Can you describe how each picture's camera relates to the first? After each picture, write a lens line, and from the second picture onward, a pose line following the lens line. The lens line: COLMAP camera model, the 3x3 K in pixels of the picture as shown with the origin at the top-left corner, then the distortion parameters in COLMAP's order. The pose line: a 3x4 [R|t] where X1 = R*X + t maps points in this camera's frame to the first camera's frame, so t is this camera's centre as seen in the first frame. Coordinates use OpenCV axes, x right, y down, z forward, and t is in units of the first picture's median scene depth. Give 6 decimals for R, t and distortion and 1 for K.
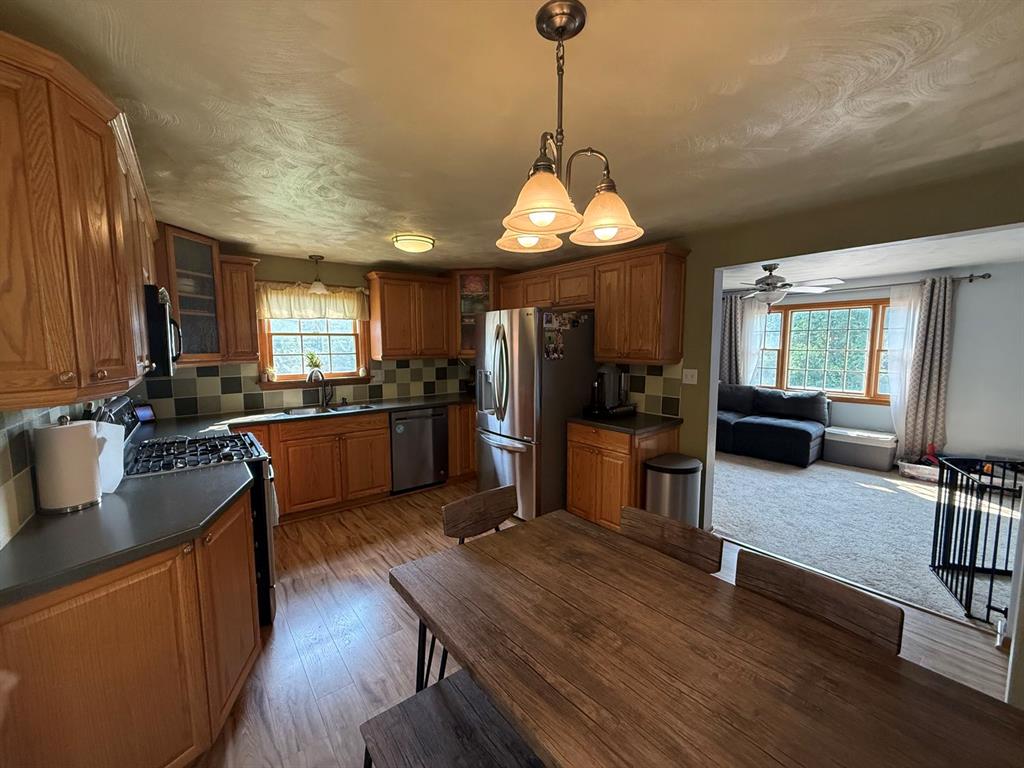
lens RADIAL K [[413.5, 0, 512.0], [0, 413.5, 384.0], [0, 0, 1]] dist [-0.000698, 0.000075]
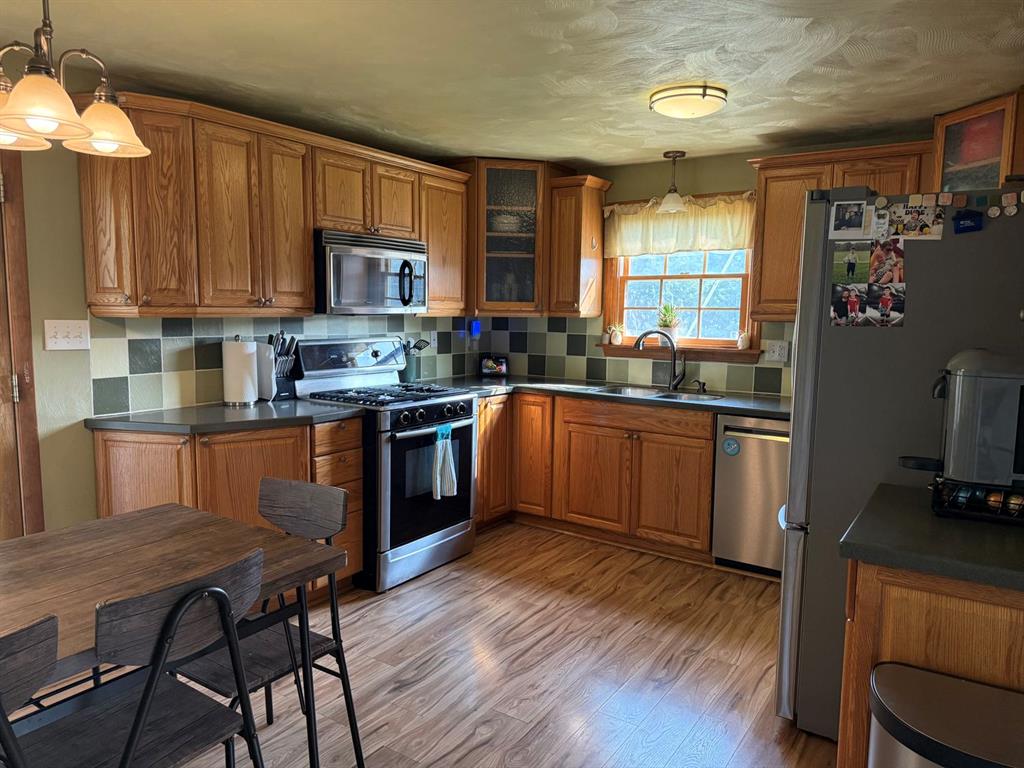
lens RADIAL K [[732.5, 0, 509.7], [0, 732.5, 388.2], [0, 0, 1]] dist [0.150058, -0.230807]
pose [[0.291579, 0.116338, -0.949446, 0.649377], [-0.107924, 0.990240, 0.088193, -0.026495], [0.950439, 0.076753, 0.301289, 0.487384]]
